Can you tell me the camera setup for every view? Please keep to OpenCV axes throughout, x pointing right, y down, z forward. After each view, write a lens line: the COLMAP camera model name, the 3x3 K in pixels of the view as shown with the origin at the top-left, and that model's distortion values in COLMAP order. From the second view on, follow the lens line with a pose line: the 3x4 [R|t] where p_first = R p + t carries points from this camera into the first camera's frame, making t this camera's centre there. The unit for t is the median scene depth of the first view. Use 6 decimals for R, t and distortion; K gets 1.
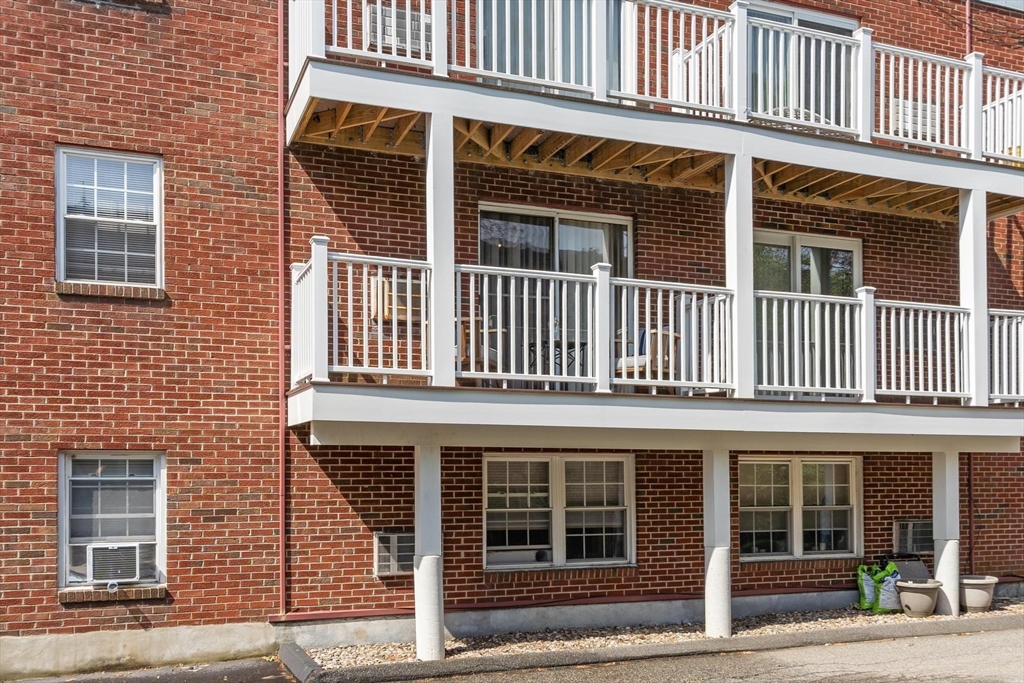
lens RADIAL K [[958.2, 0, 512.0], [0, 958.2, 341.4], [0, 0, 1]] dist [0.001973, 0.000000]
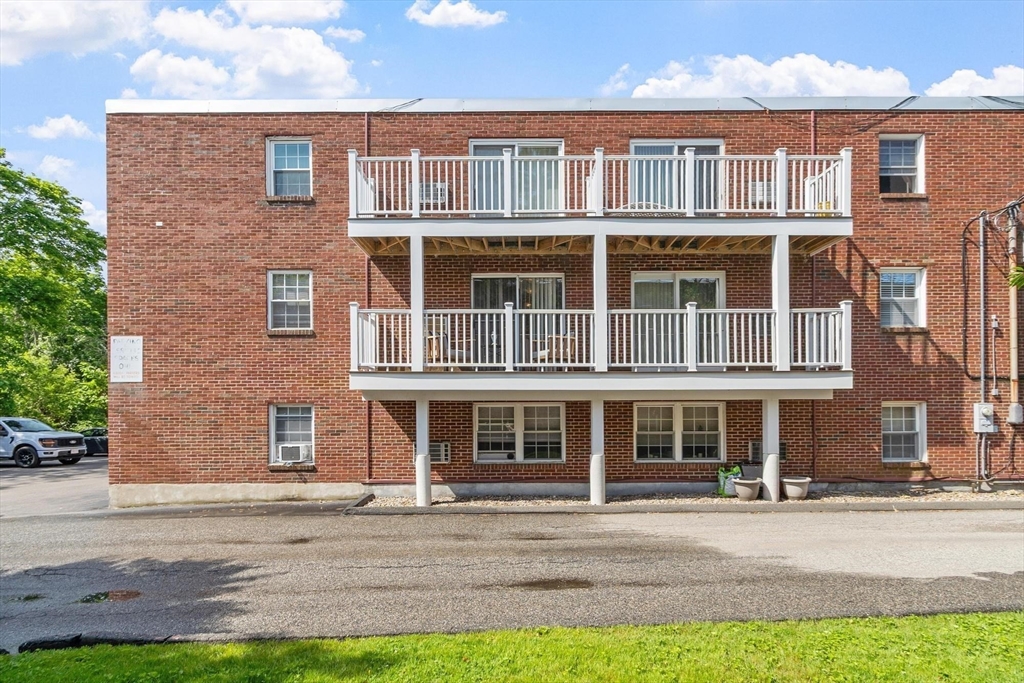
lens RADIAL K [[507.9, 0, 511.6], [0, 507.9, 341.2], [0, 0, 1]] dist [-0.005376, 0.000159]
pose [[0.933717, -0.046985, -0.354916, 0.423994], [0.050423, 0.998728, 0.000440, -0.005594], [0.354443, -0.018307, 0.934898, 0.061781]]
